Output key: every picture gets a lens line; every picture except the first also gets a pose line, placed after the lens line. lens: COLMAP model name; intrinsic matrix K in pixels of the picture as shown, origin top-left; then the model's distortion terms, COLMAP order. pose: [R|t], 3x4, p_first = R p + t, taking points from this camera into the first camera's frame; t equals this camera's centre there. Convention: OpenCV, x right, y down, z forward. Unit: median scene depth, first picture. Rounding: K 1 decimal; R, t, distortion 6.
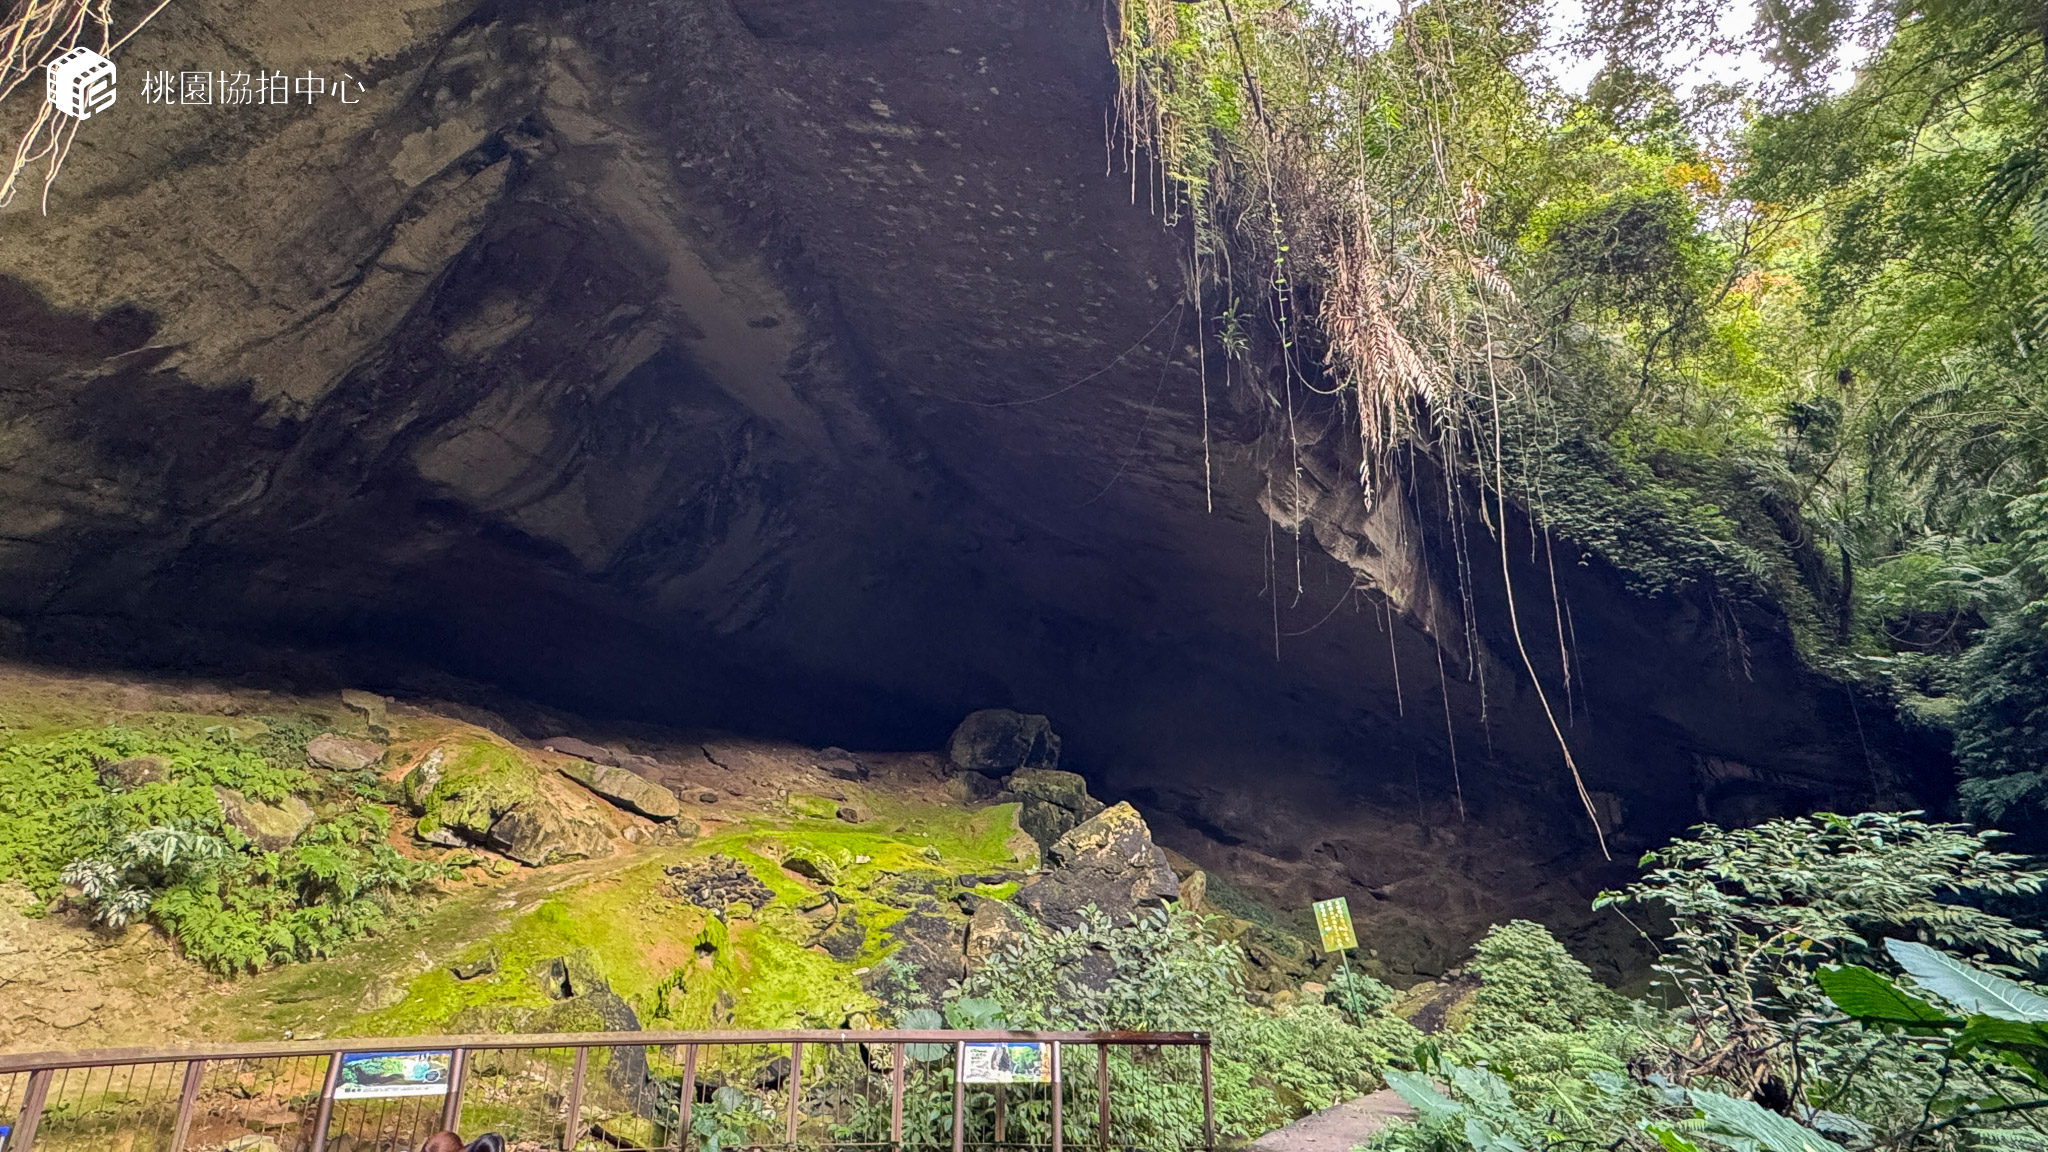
lens RADIAL K [[1053.6, 0, 1024.0], [0, 1053.6, 576.0], [0, 0, 1]] dist [-0.002255, 0.000572]
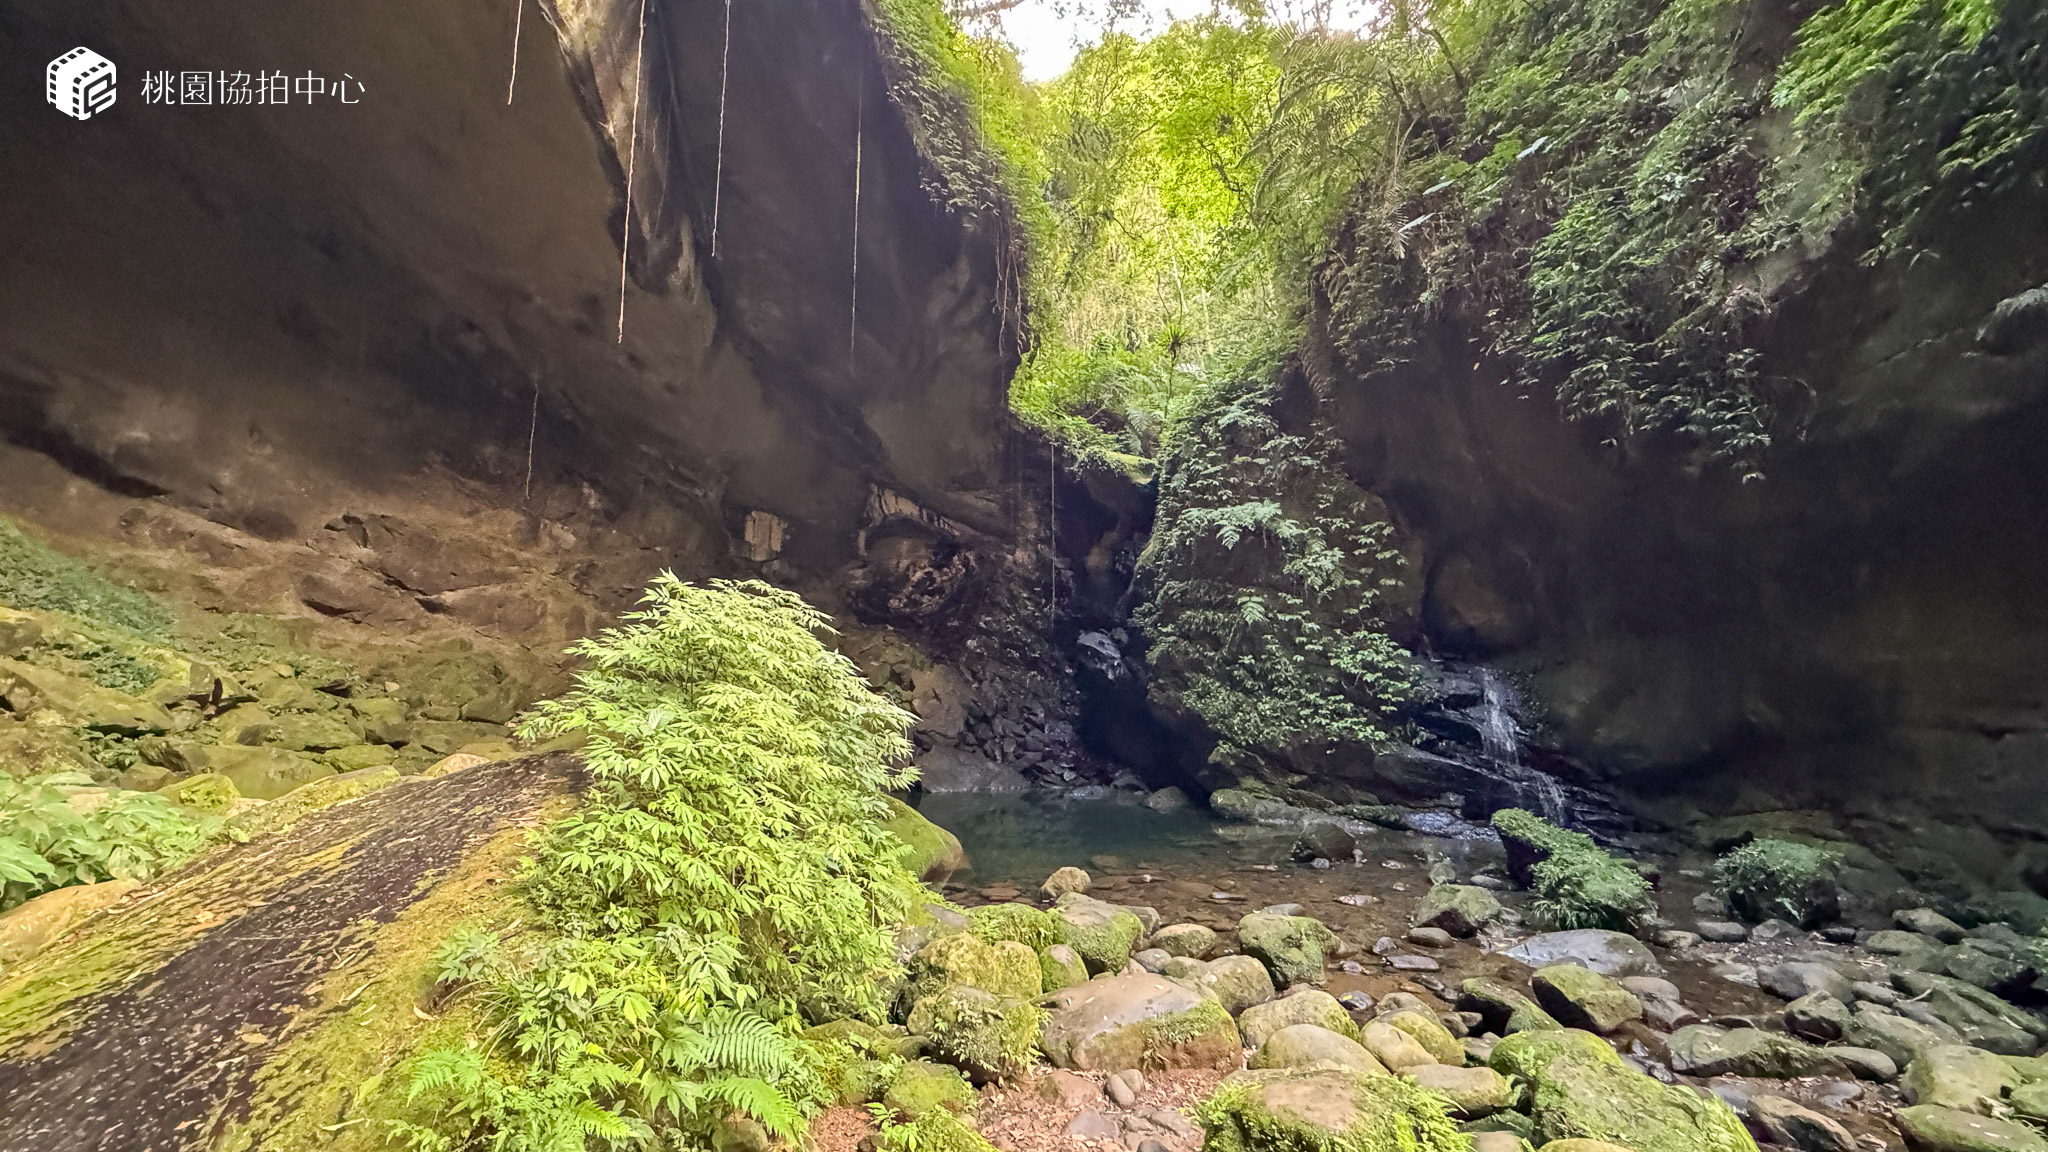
lens RADIAL K [[814.3, 0, 1025.0], [0, 814.3, 574.2], [0, 0, 1]] dist [-0.001780, 0.000452]
pose [[0.628468, 0.118802, 0.768709, 0.364683], [-0.265535, 0.961667, 0.068468, 0.313650], [-0.731108, -0.247150, 0.635923, 0.851504]]
